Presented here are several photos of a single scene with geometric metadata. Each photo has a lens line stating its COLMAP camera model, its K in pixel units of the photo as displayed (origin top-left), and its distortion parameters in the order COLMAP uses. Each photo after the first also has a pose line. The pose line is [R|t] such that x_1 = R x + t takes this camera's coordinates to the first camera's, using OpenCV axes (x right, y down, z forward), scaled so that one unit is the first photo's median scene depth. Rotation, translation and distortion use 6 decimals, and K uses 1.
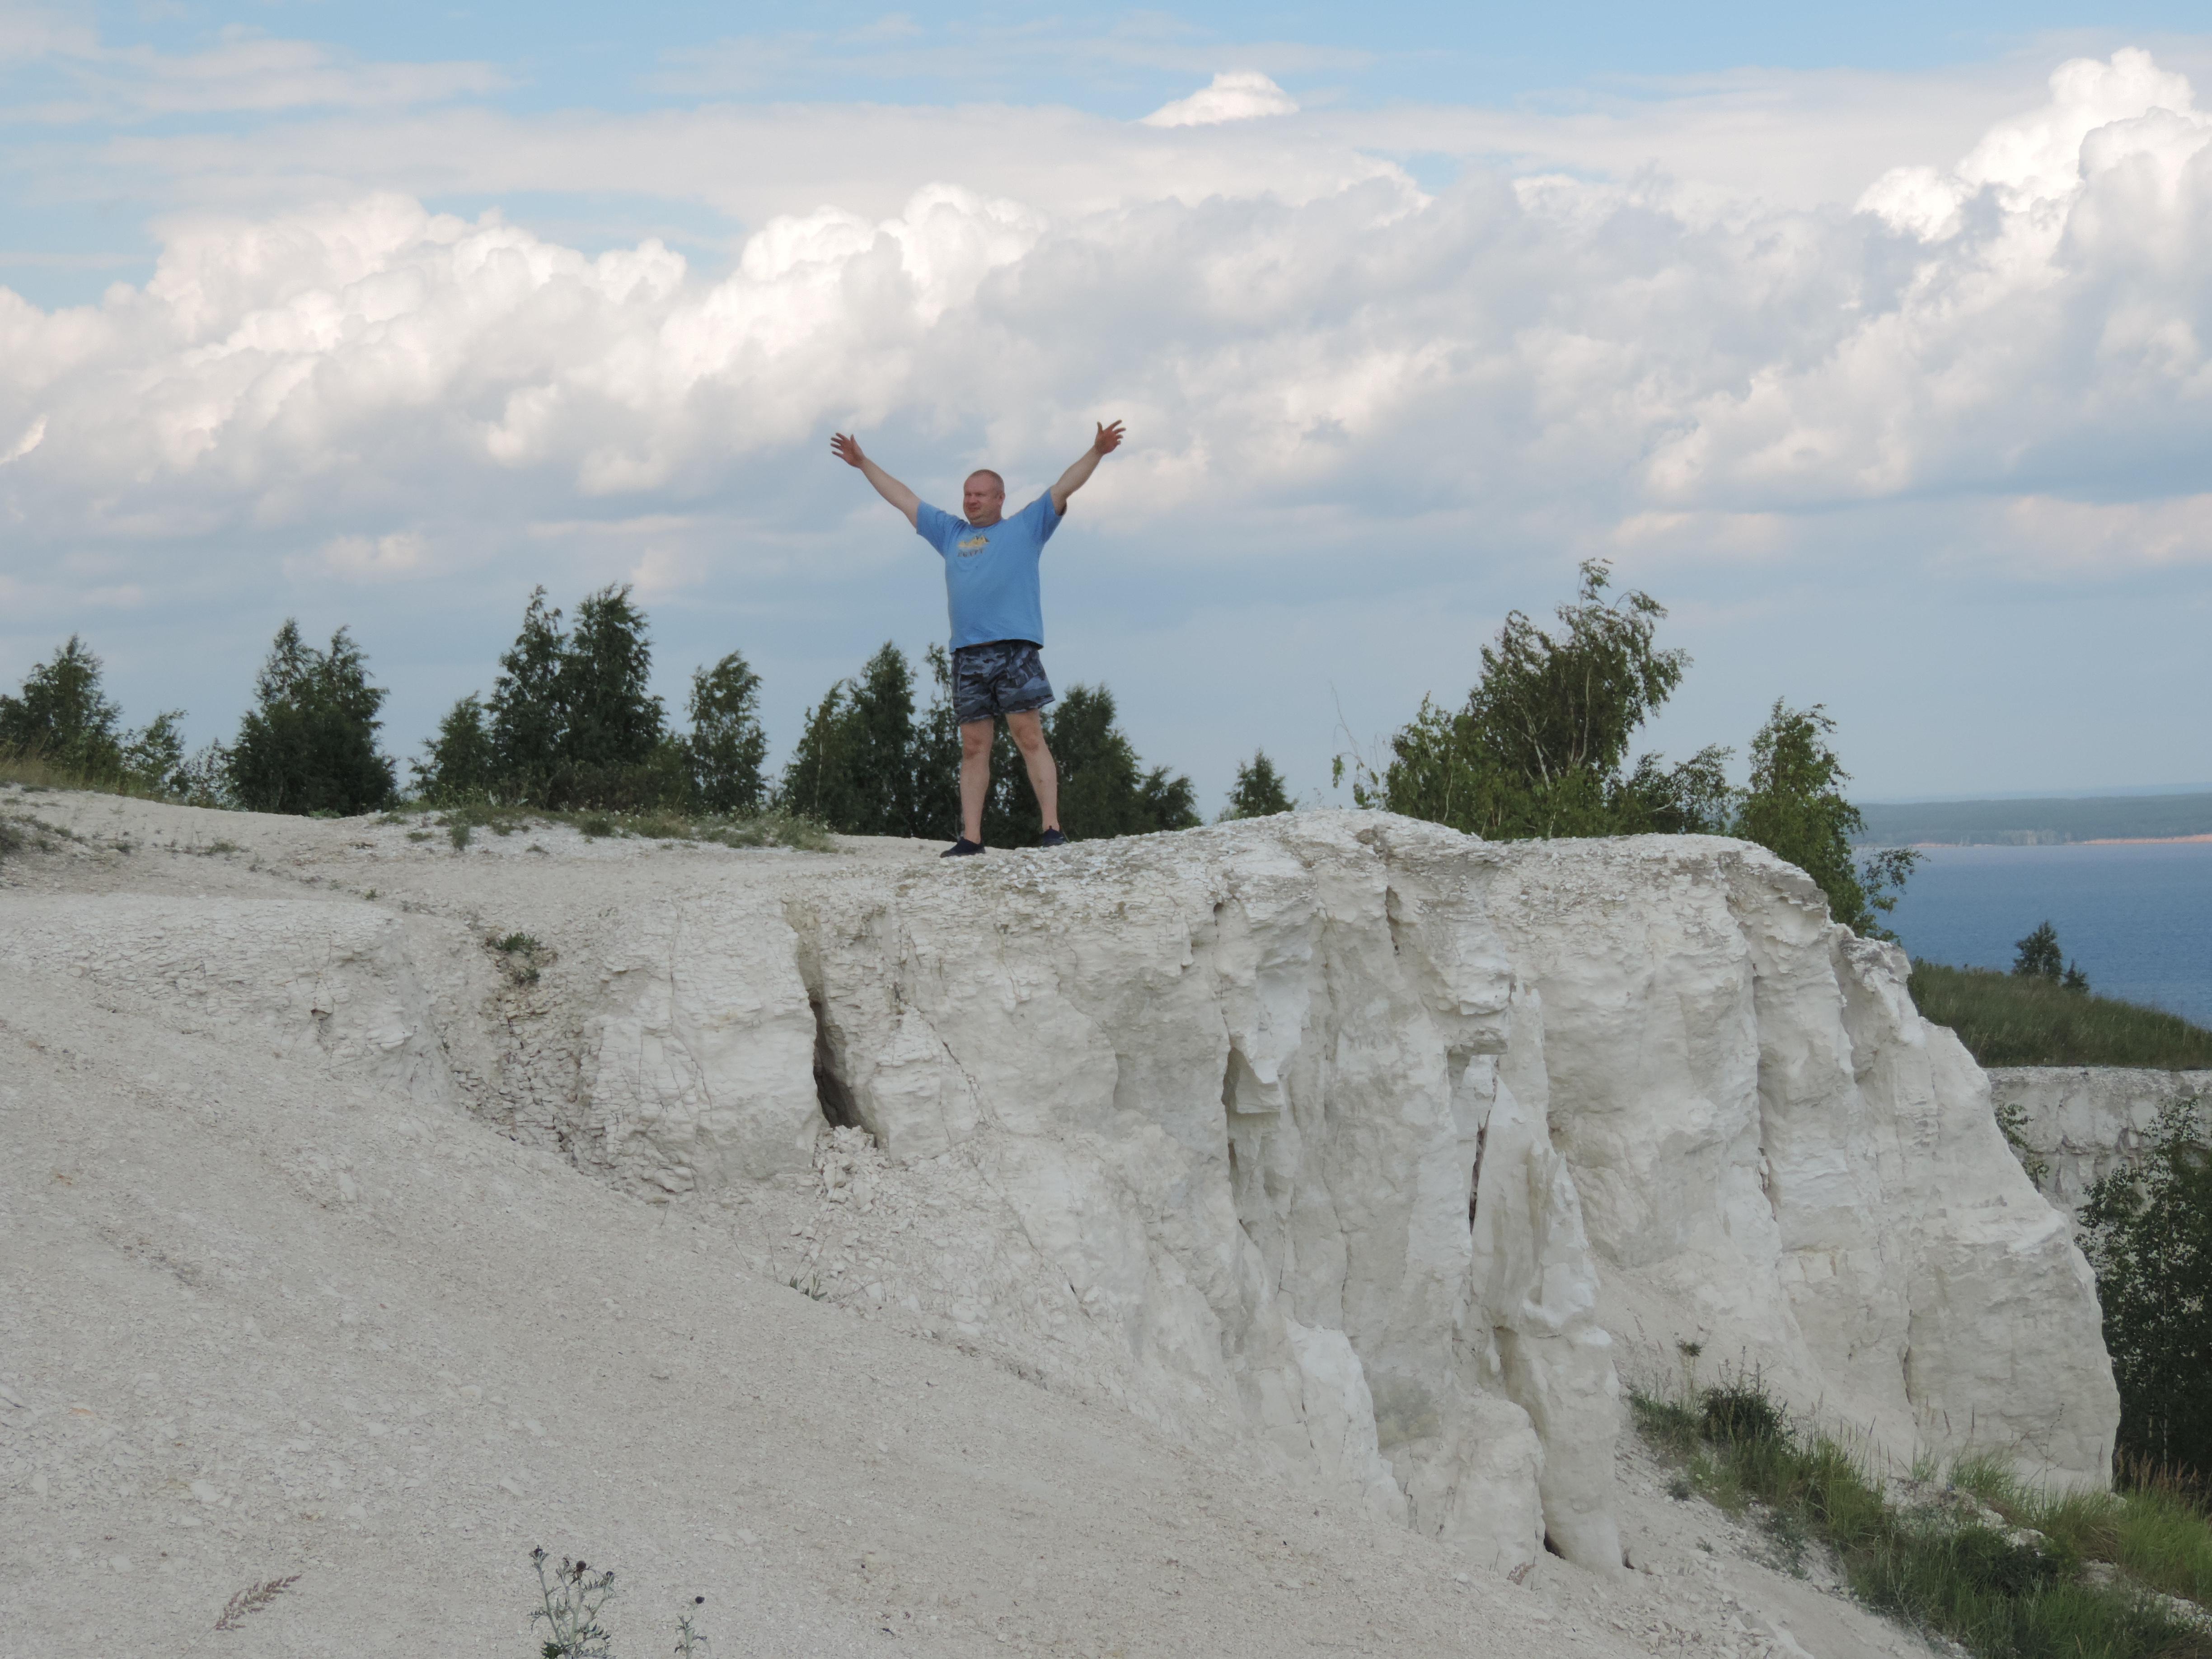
lens RADIAL K [[4744.6, 0, 1109.9], [0, 4744.6, 831.5], [0, 0, 1]] dist [-0.052528, 0.000000]
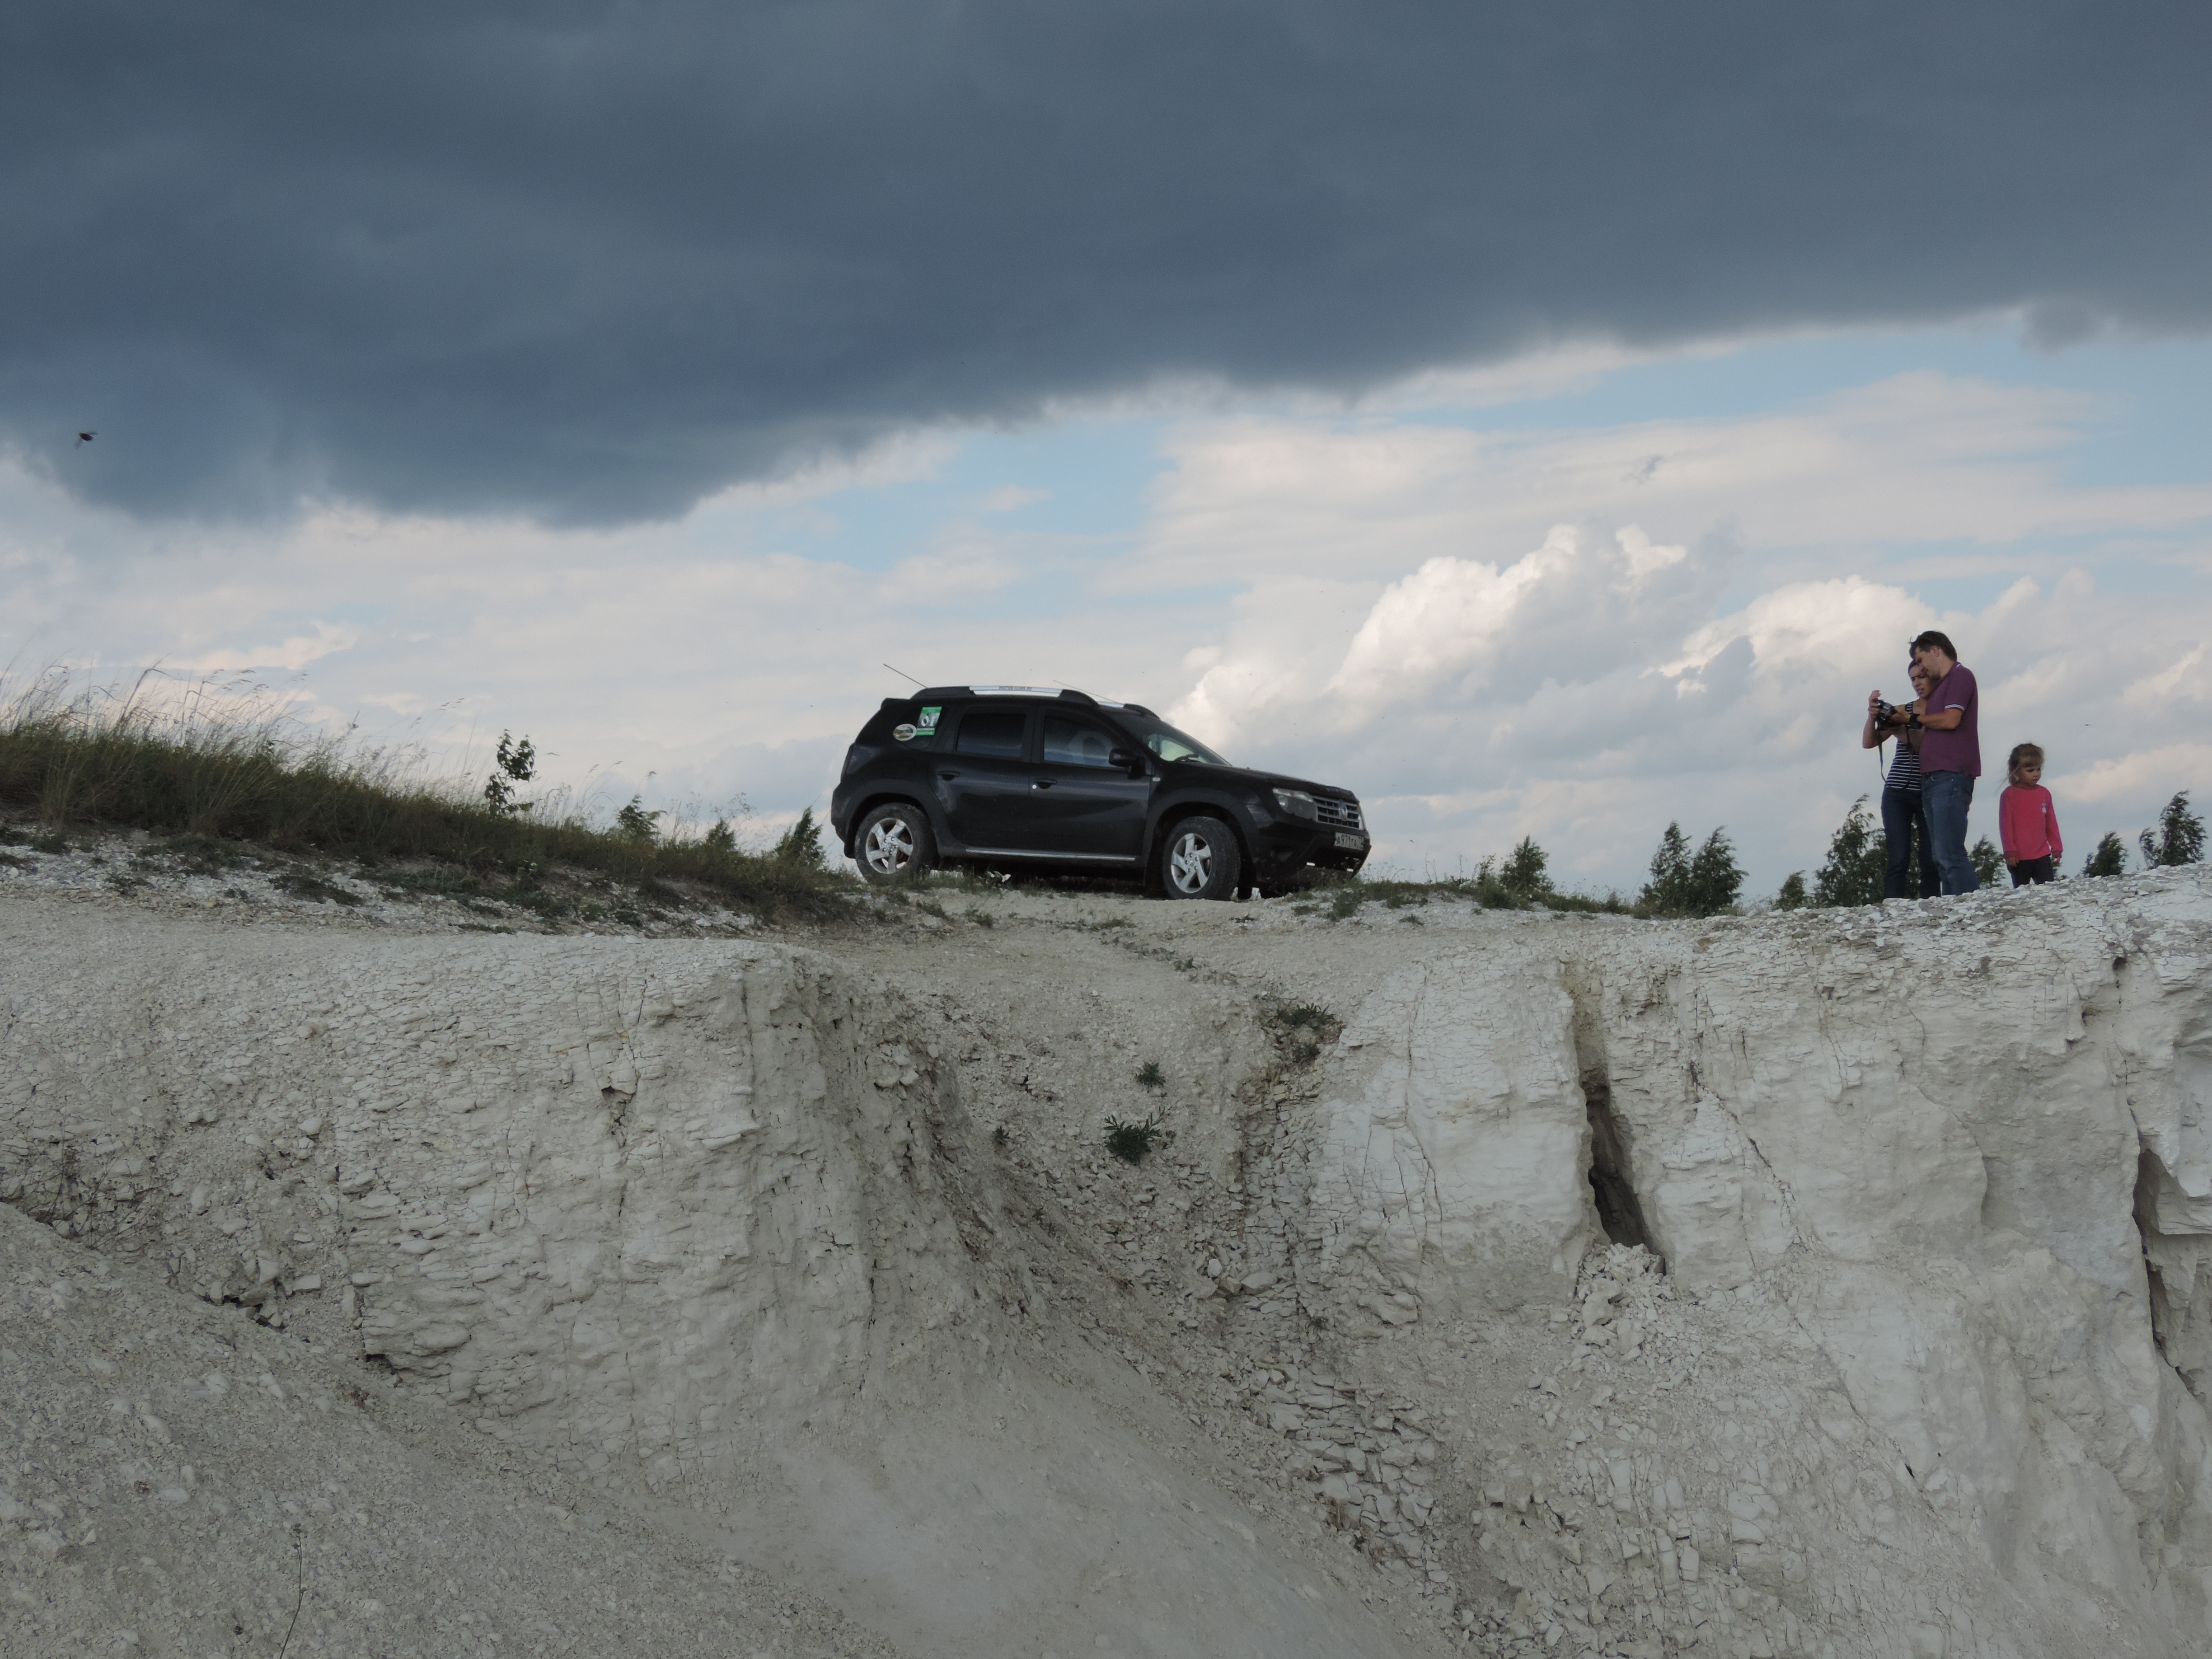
lens RADIAL K [[2993.6, 0, 1121.6], [0, 2993.6, 820.6], [0, 0, 1]] dist [-0.064593, 0.000000]
pose [[0.929307, -0.023986, -0.368528, 0.046904], [0.004559, 0.998558, -0.053495, 0.016707], [0.369280, 0.048033, 0.928076, 0.467305]]
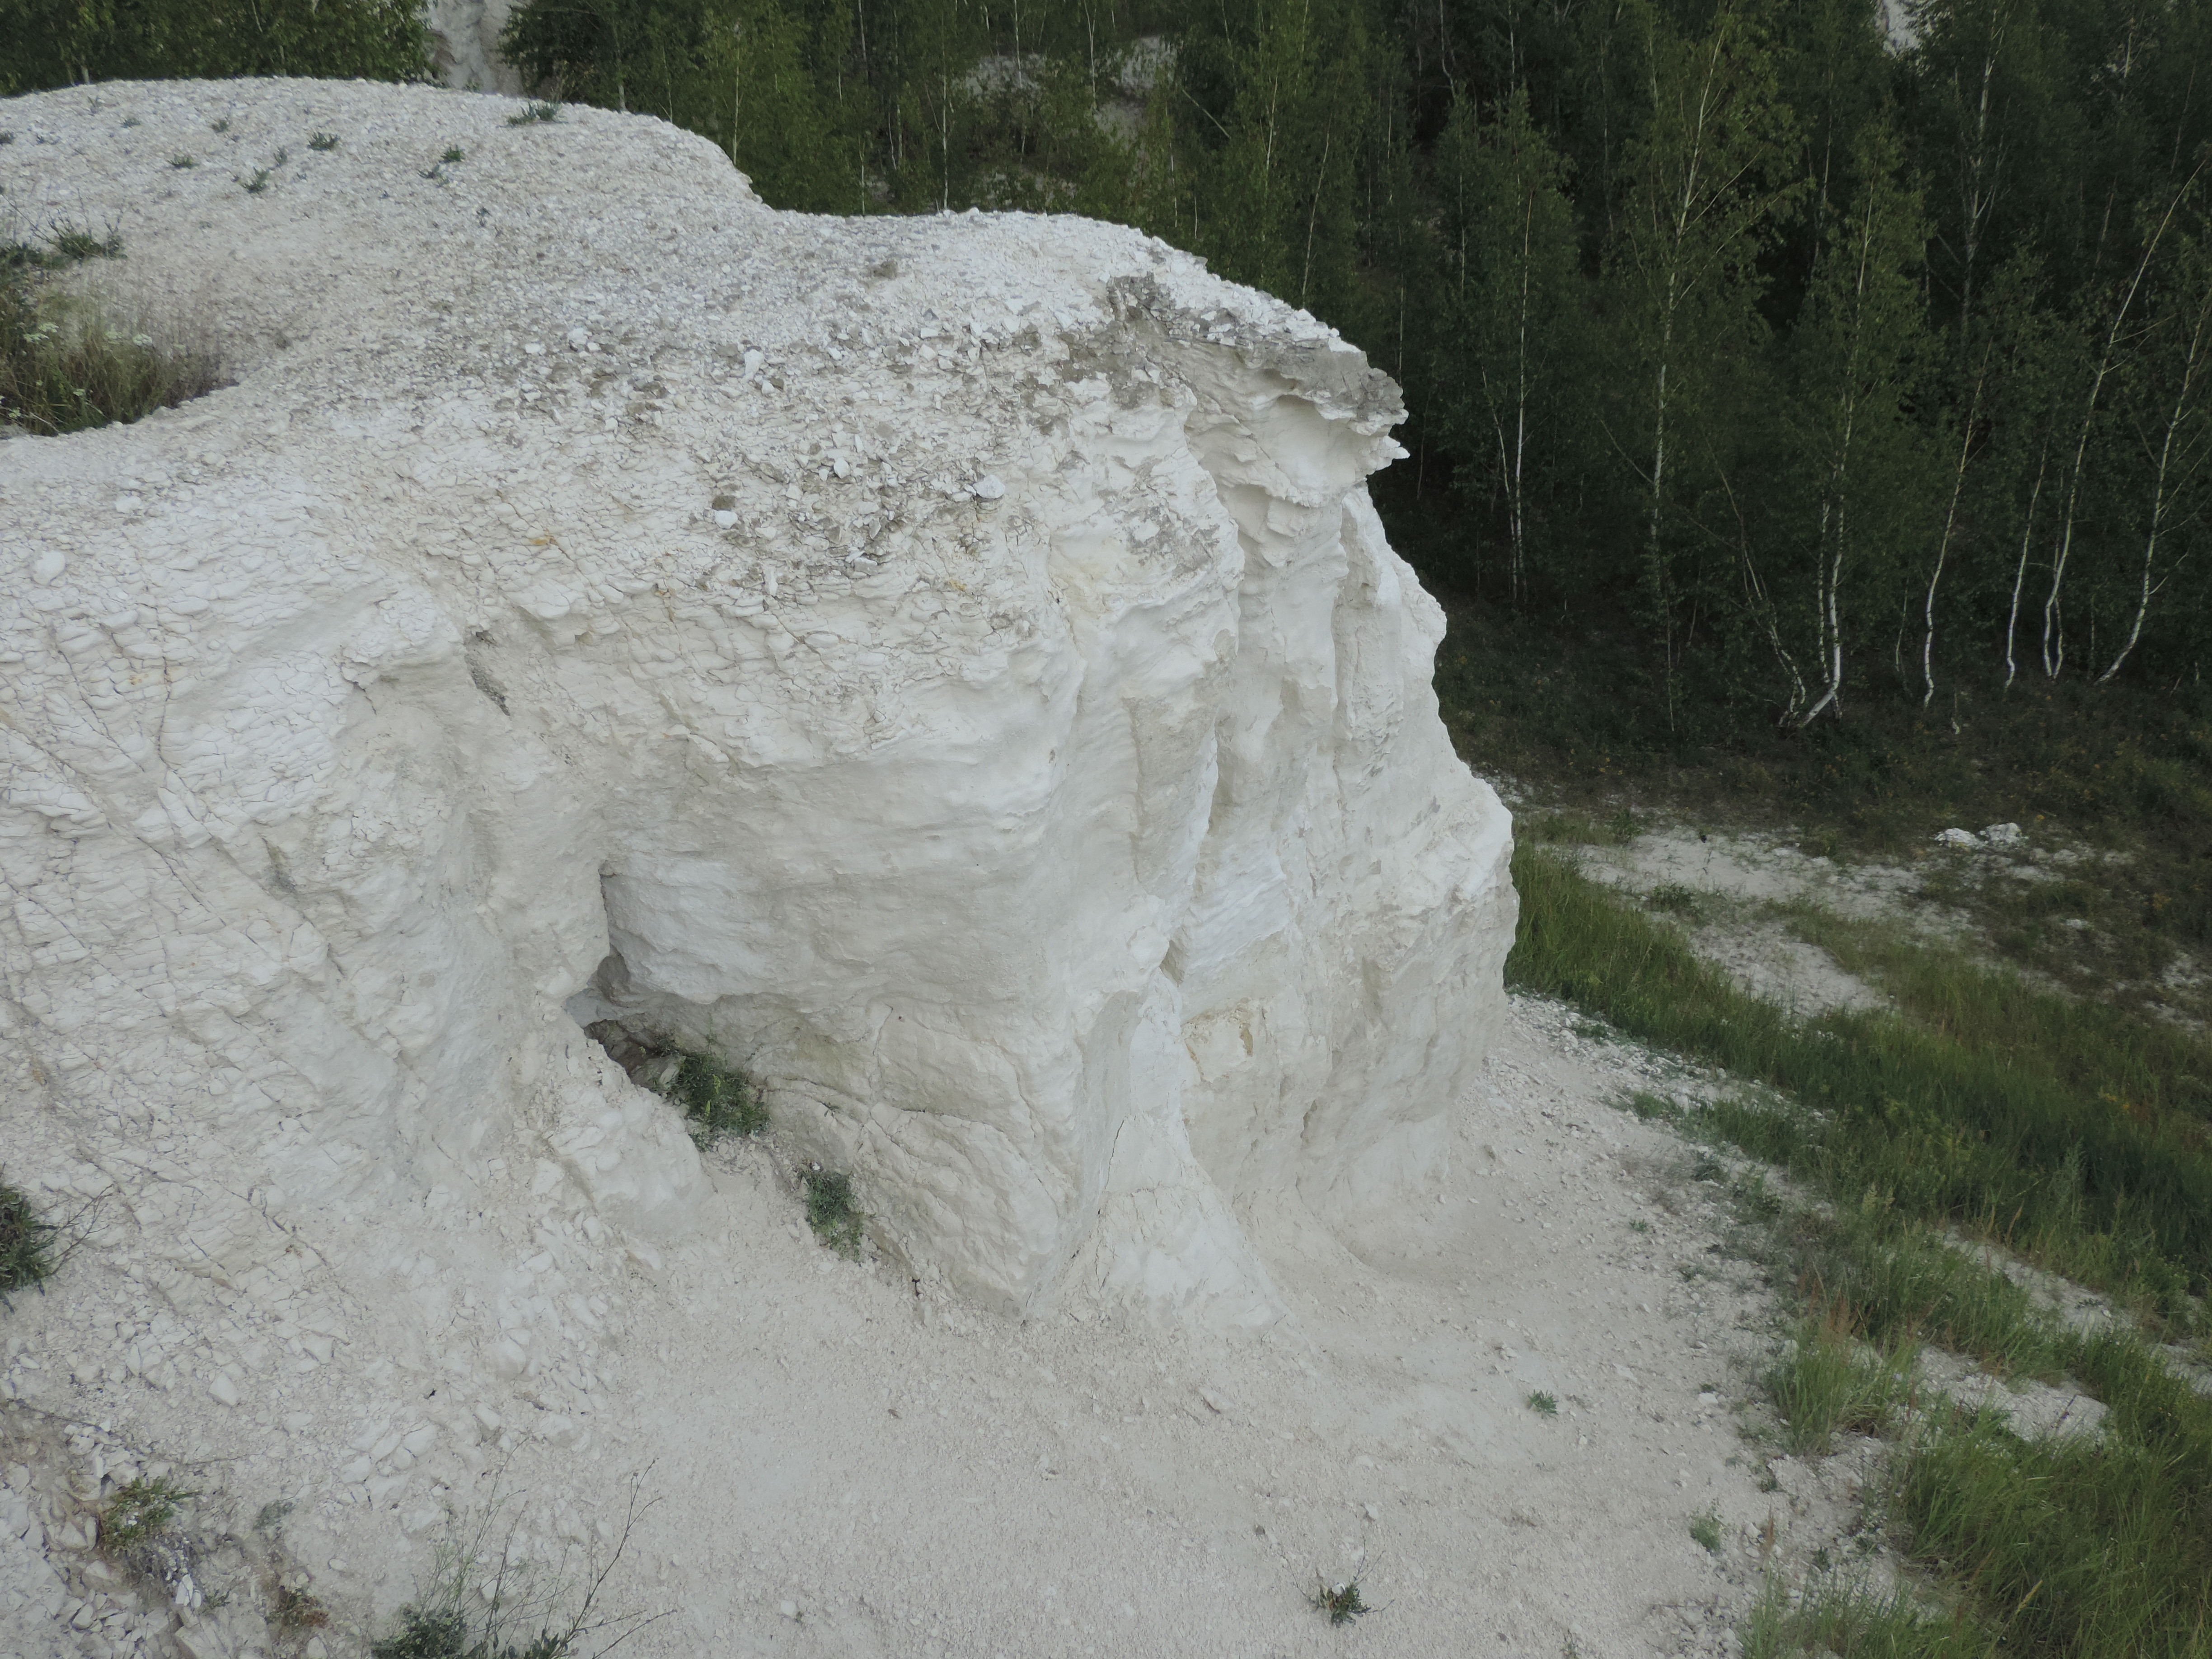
lens RADIAL K [[2311.5, 0, 1109.0], [0, 2311.5, 841.7], [0, 0, 1]] dist [-0.027586, 0.000000]
pose [[0.819395, -0.254009, 0.513878, 0.025105], [-0.004727, 0.893437, 0.449163, -0.059801], [-0.573209, -0.370471, 0.730878, 1.238610]]
